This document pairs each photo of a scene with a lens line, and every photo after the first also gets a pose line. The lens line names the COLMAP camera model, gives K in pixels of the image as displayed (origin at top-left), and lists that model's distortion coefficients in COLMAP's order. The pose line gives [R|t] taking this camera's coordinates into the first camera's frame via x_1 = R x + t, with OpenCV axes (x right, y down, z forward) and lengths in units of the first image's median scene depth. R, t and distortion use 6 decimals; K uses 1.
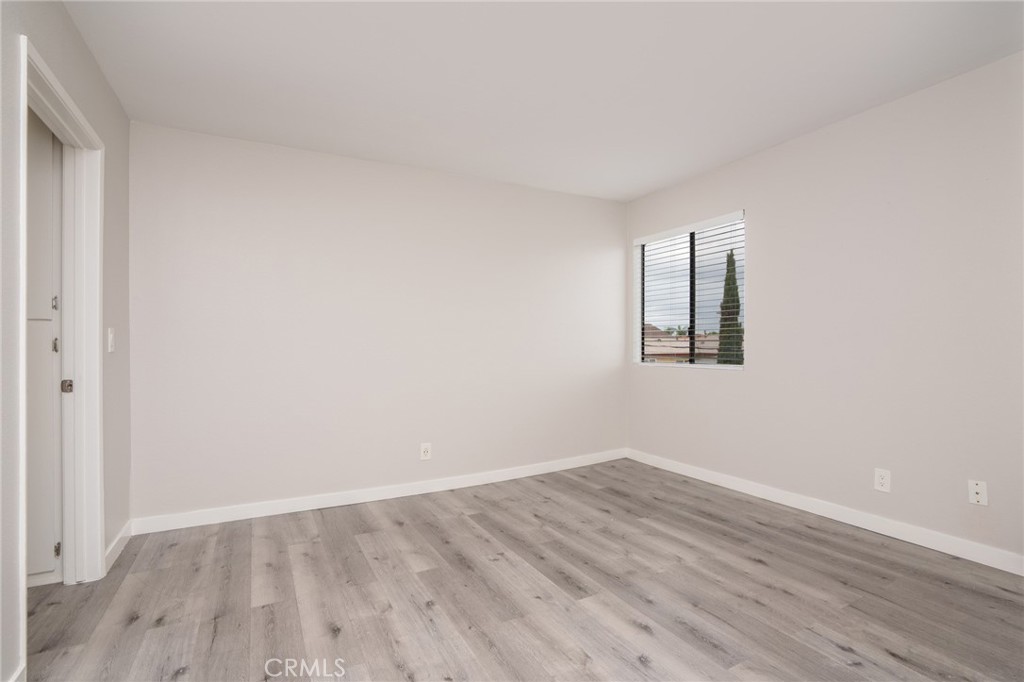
lens RADIAL K [[492.7, 0, 509.3], [0, 492.7, 340.8], [0, 0, 1]] dist [-0.023275, 0.000132]
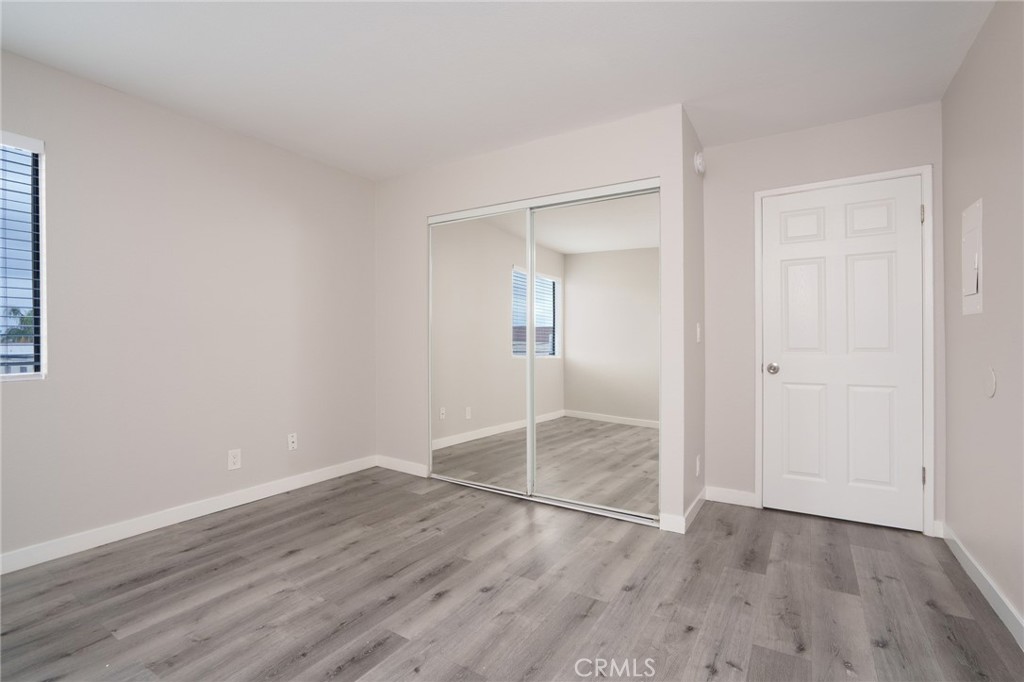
lens RADIAL K [[492.7, 0, 509.5], [0, 492.7, 345.4], [0, 0, 1]] dist [-0.023275, 0.000132]
pose [[-0.506979, -0.010438, 0.861895, -0.587174], [0.000674, 0.999922, 0.012506, 0.007155], [-0.861958, 0.006921, -0.506933, 1.109080]]
